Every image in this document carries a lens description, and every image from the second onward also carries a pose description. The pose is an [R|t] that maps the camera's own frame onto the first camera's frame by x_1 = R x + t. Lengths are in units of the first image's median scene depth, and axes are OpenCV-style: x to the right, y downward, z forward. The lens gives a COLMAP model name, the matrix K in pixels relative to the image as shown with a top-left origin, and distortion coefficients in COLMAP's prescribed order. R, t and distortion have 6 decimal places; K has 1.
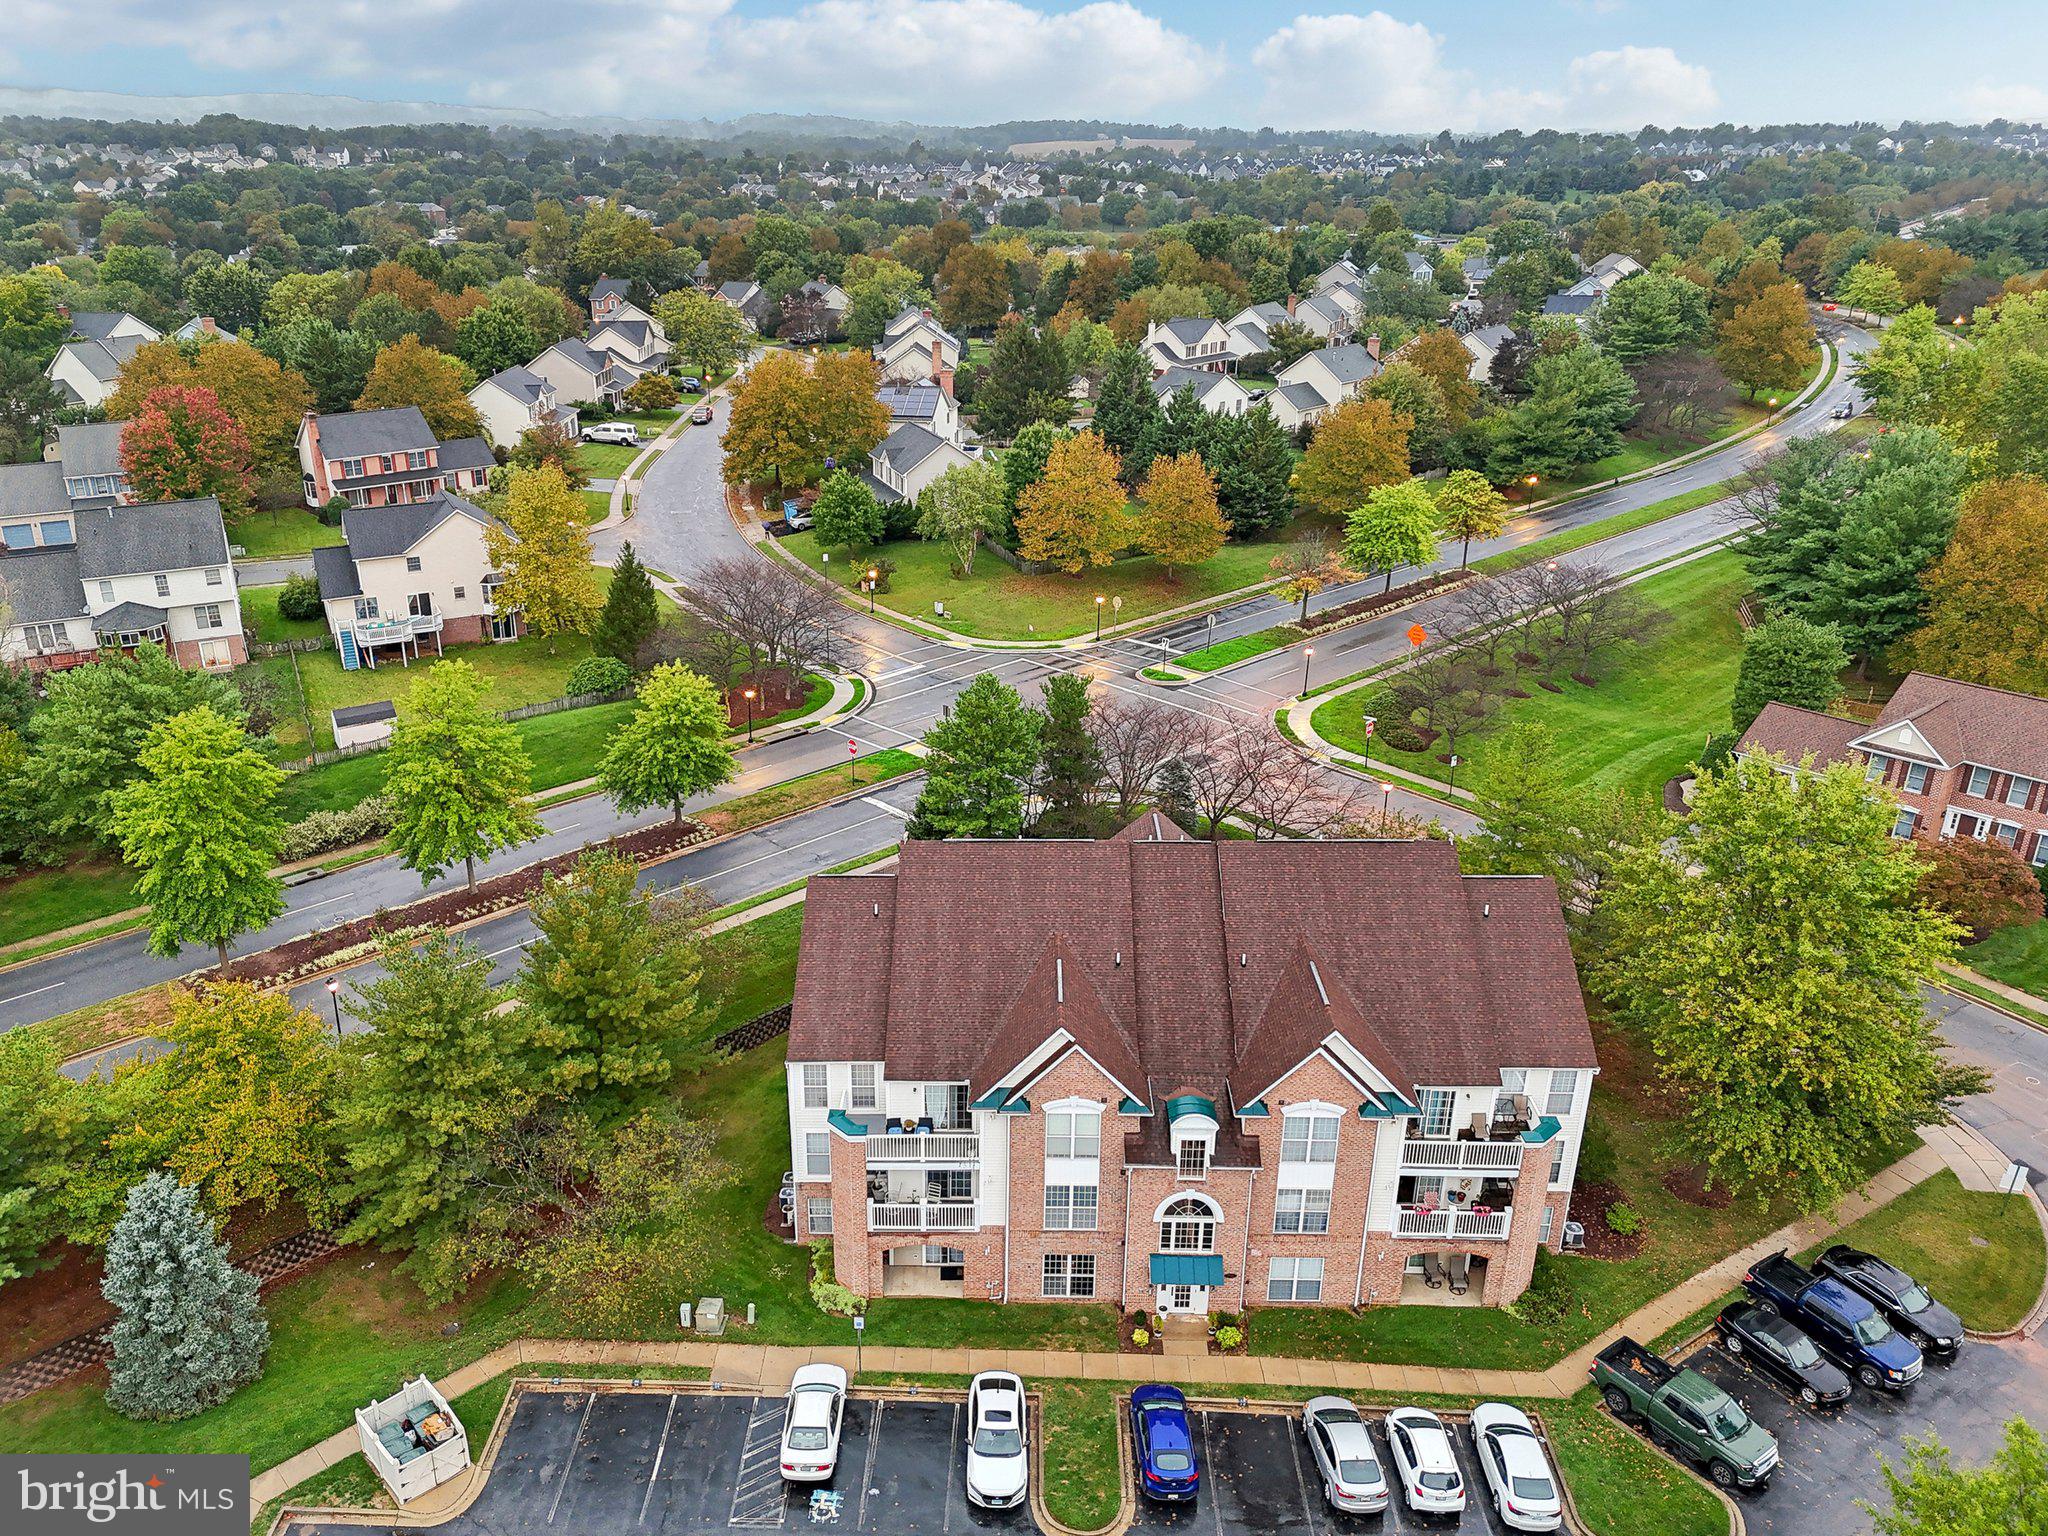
lens RADIAL K [[1553.8, 0, 998.9], [0, 1553.8, 838.9], [0, 0, 1]] dist [0.069523, -0.061320]
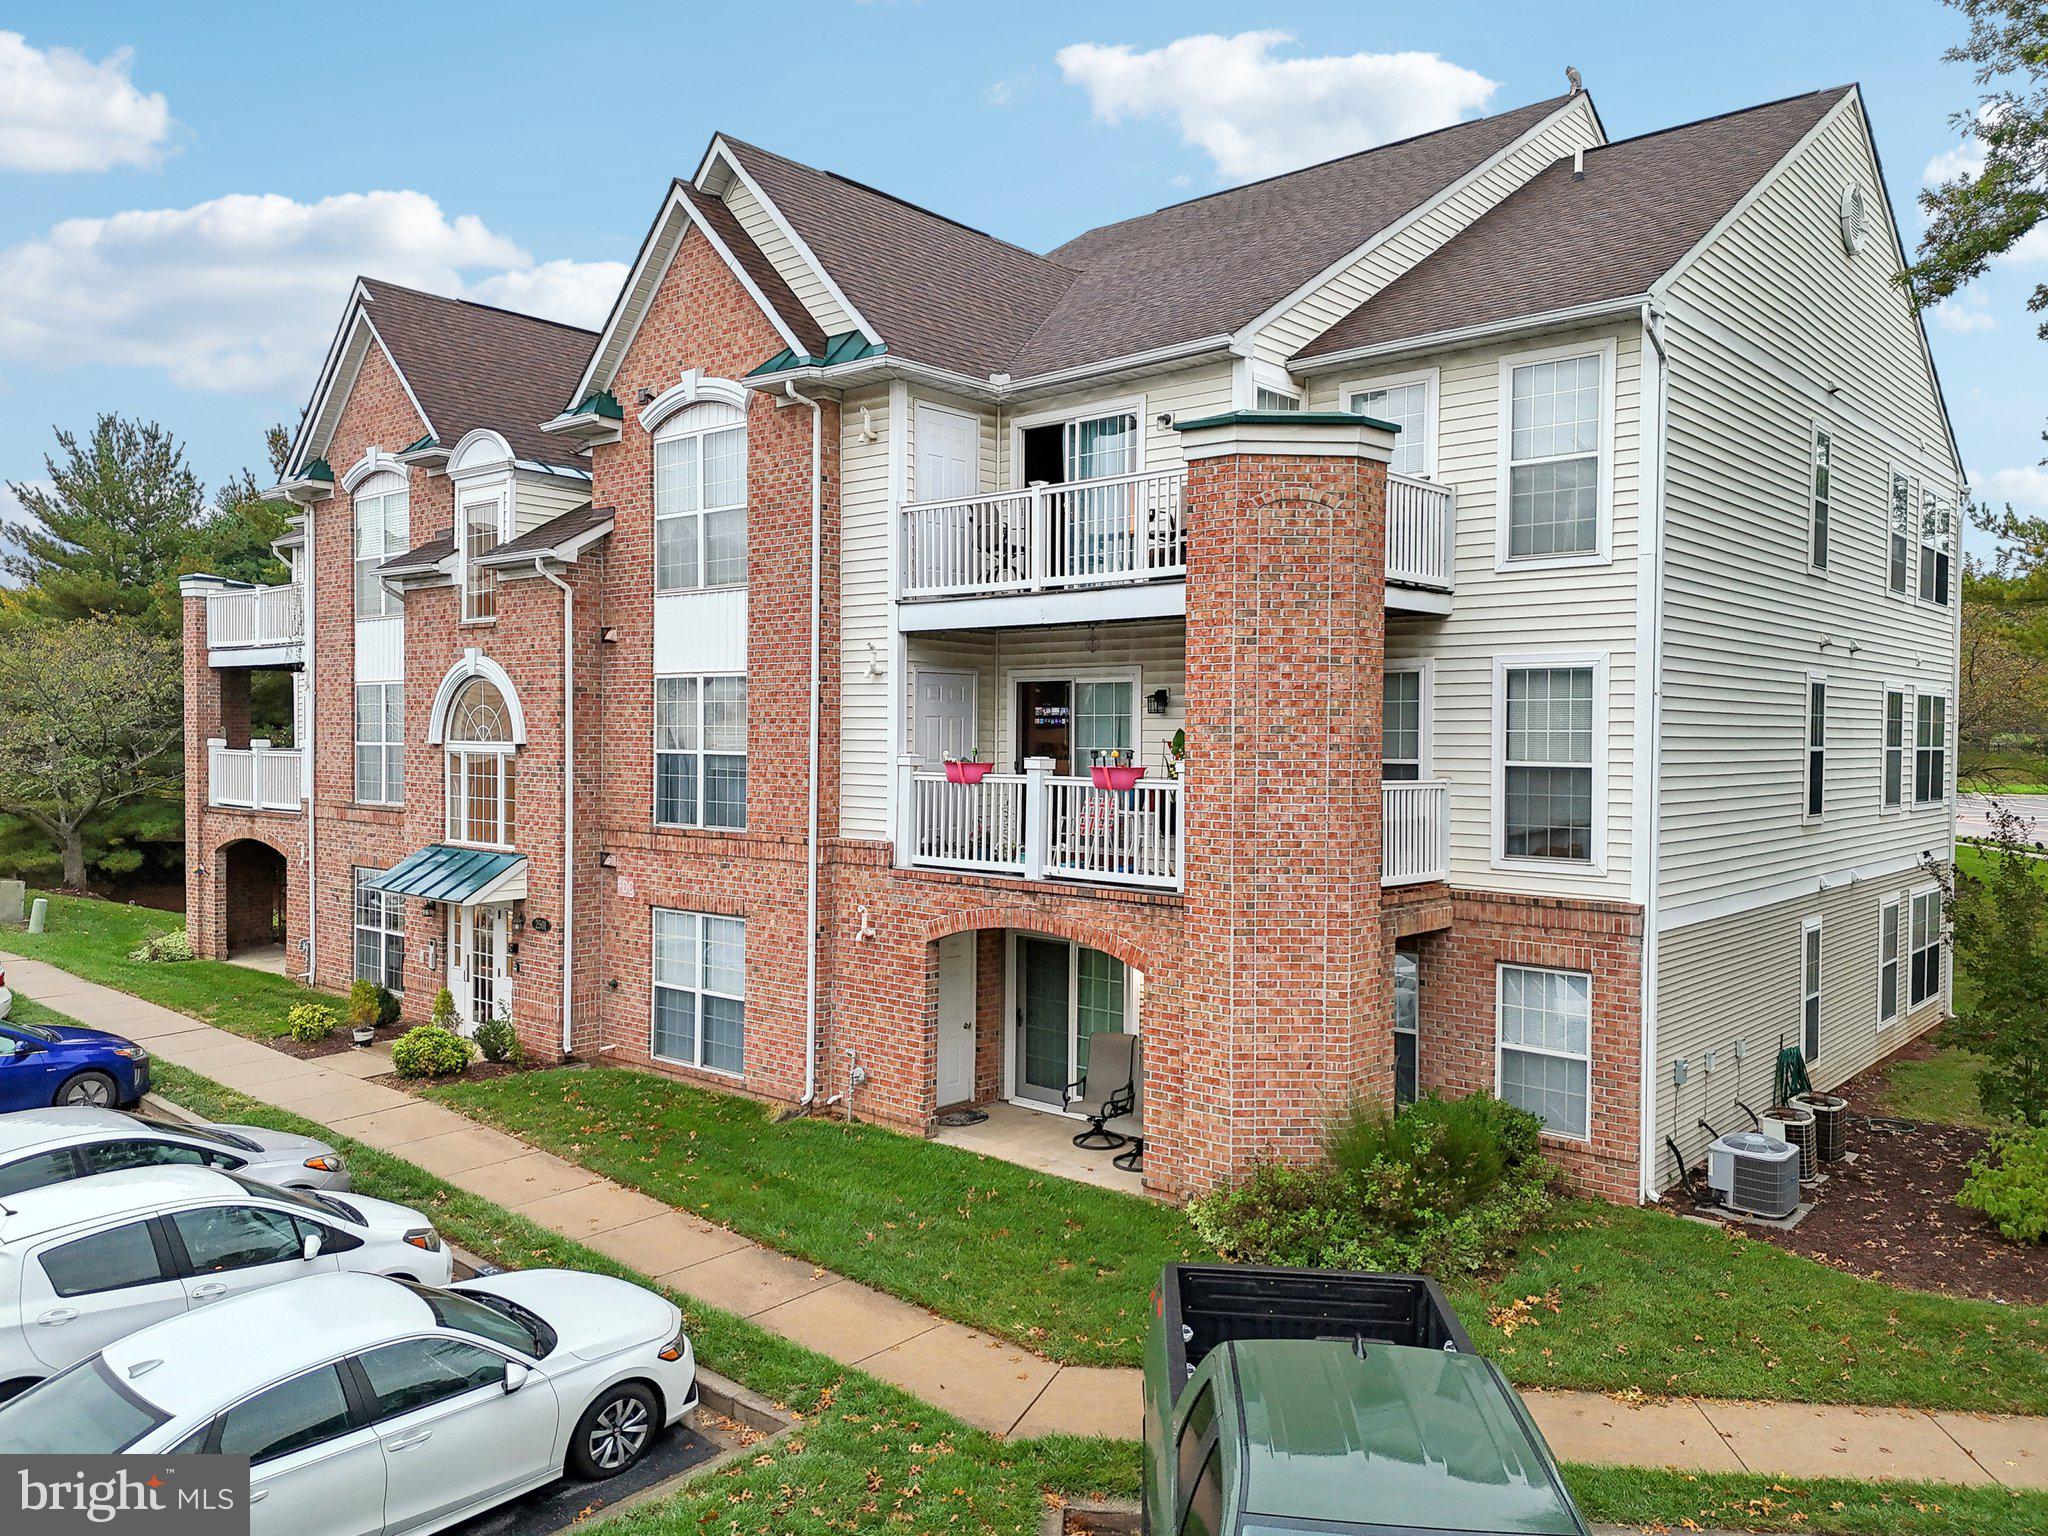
lens RADIAL K [[1499.8, 0, 1089.9], [0, 1499.8, 813.6], [0, 0, 1]] dist [0.087316, -0.081259]
pose [[0.776650, 0.025614, -0.629412, 0.442814], [-0.266853, 0.918468, -0.291901, 0.303272], [0.570618, 0.394665, 0.720163, 0.751835]]
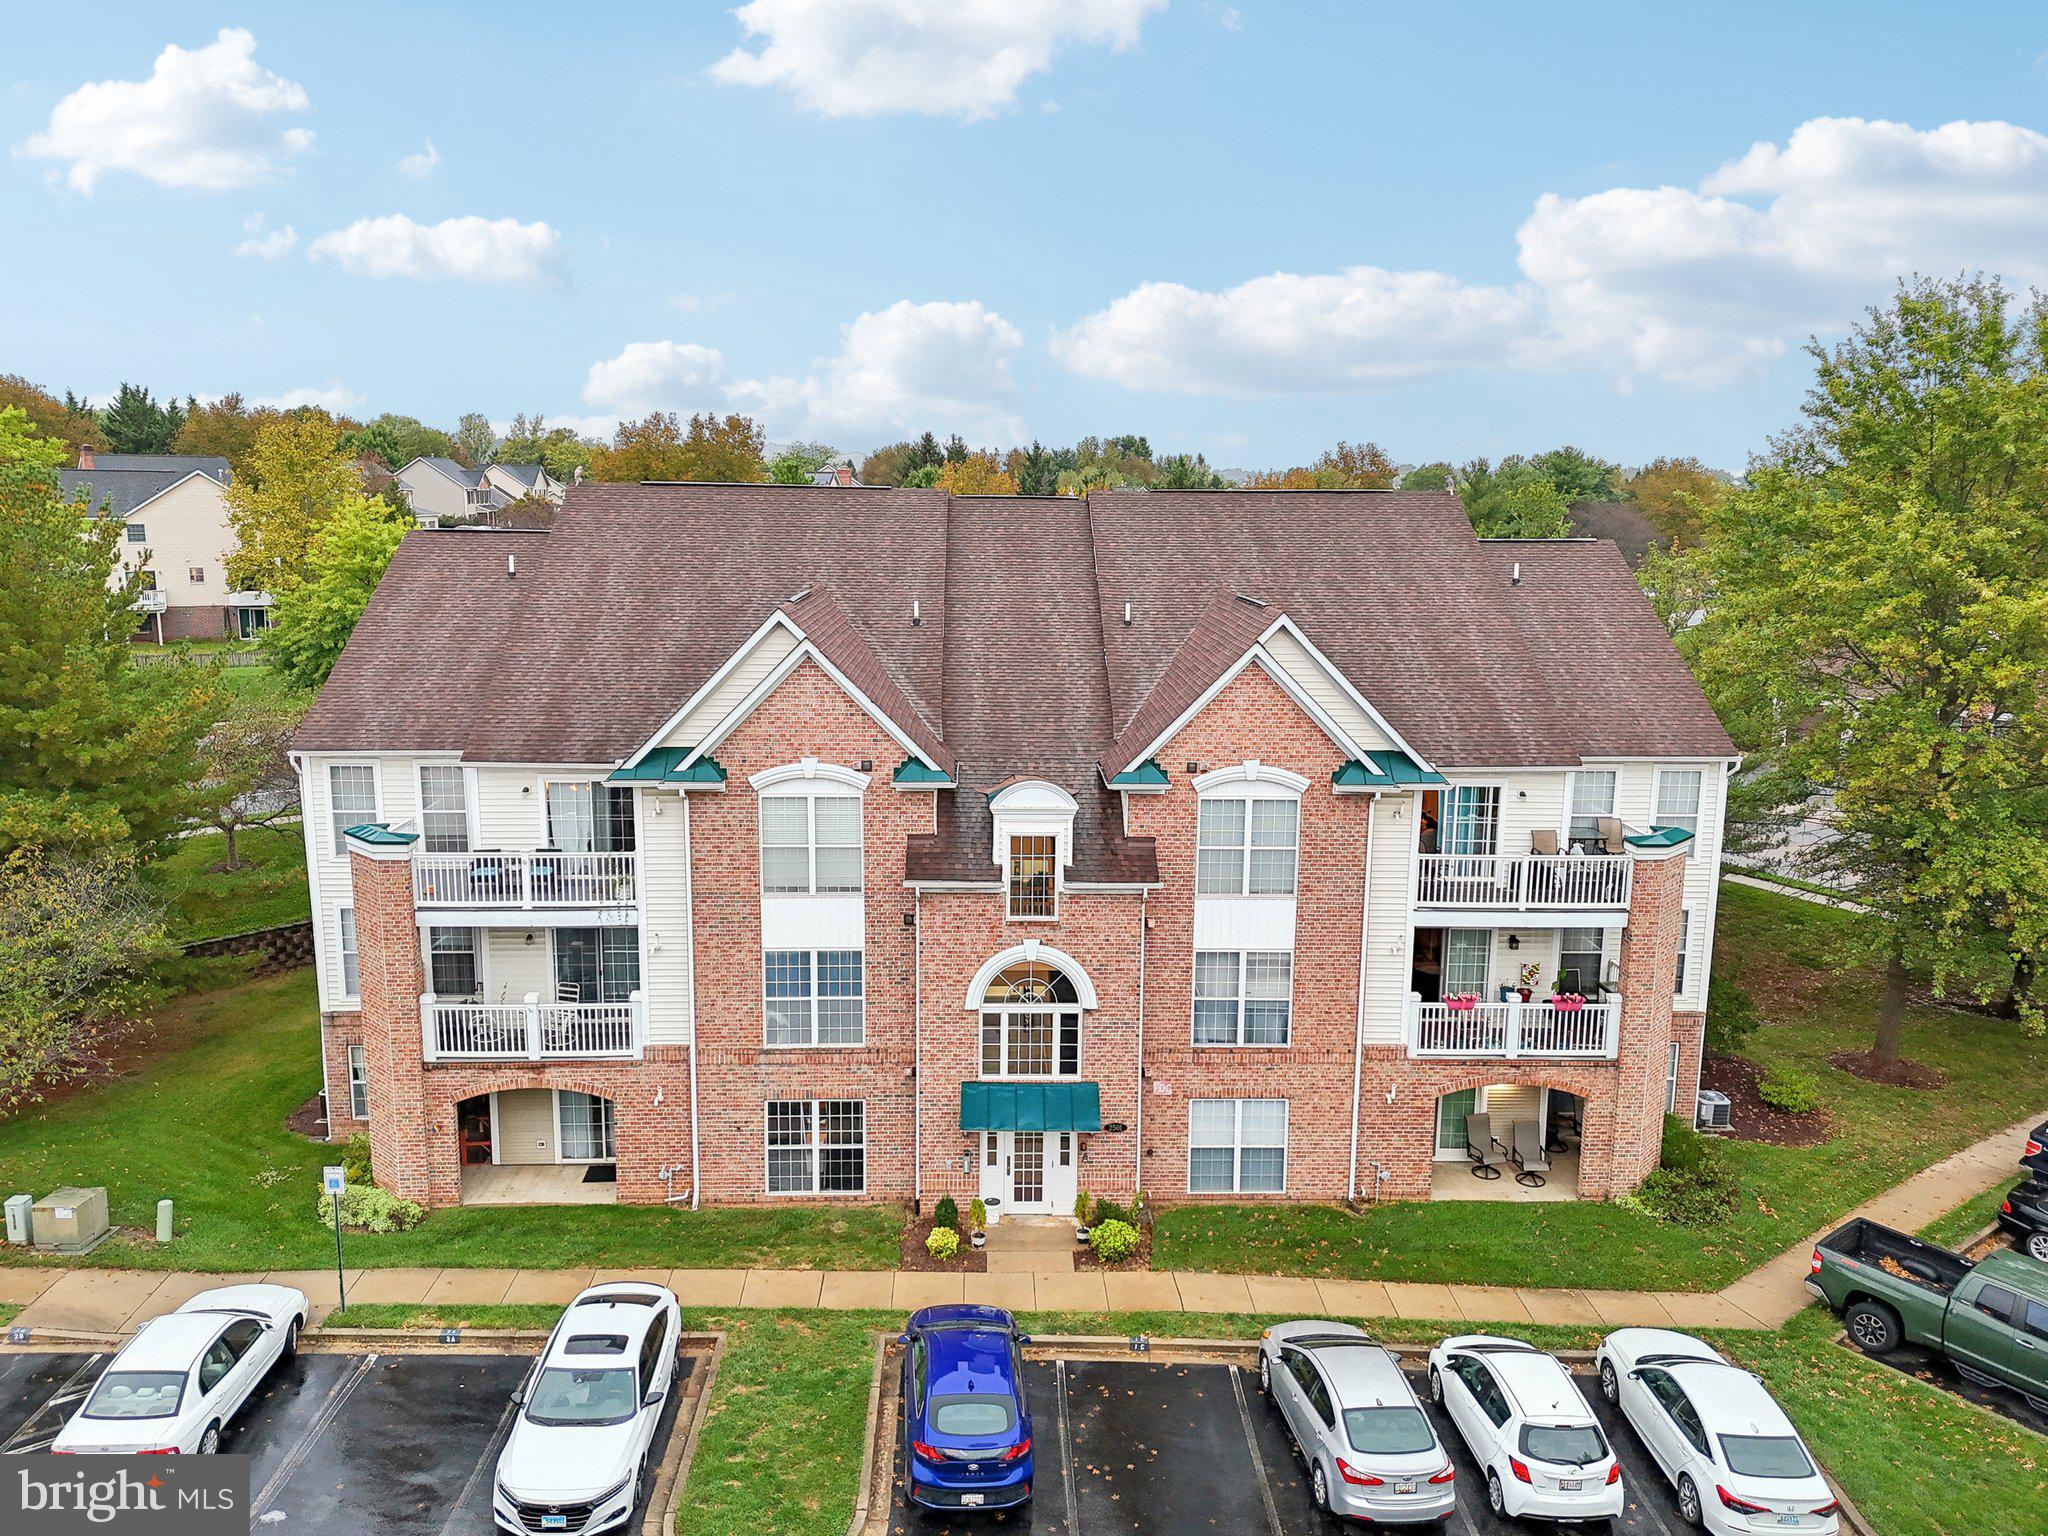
lens RADIAL K [[1500.1, 0, 1035.6], [0, 1500.1, 788.3], [0, 0, 1]] dist [0.077754, -0.082067]
pose [[0.998623, -0.006917, 0.052009, 0.088552], [0.018989, 0.971723, -0.235360, 0.267786], [-0.048910, 0.236024, 0.970516, 0.444150]]
